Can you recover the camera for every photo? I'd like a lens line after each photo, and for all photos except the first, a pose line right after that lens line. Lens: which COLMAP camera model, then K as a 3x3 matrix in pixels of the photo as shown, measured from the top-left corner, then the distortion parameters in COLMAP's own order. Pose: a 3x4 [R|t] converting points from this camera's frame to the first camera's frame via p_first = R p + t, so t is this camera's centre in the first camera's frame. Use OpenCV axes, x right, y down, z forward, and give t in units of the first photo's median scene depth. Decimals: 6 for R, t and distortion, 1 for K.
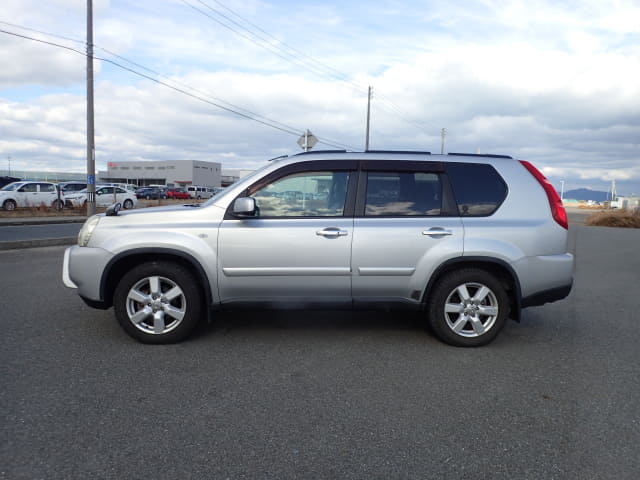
lens RADIAL K [[475.8, 0, 320.0], [0, 475.8, 240.0], [0, 0, 1]] dist [-0.005354, -0.004519]
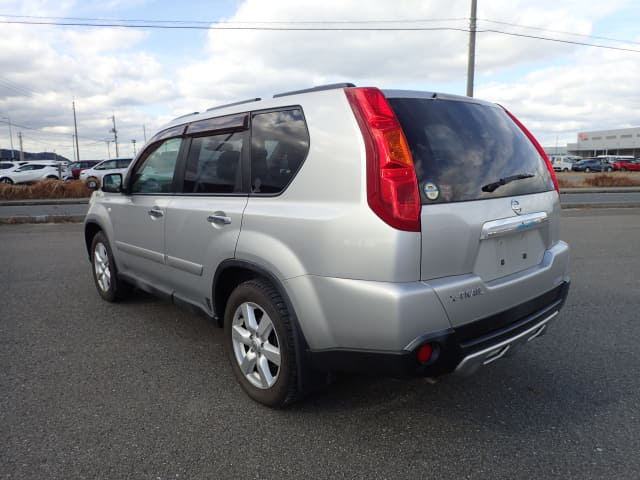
lens RADIAL K [[475.8, 0, 320.0], [0, 475.8, 240.0], [0, 0, 1]] dist [-0.005354, -0.004519]
pose [[0.588258, 0.091016, -0.803535, 0.862087], [-0.047631, 0.995821, 0.077926, -0.043893], [0.807270, -0.007568, 0.590134, 0.697742]]
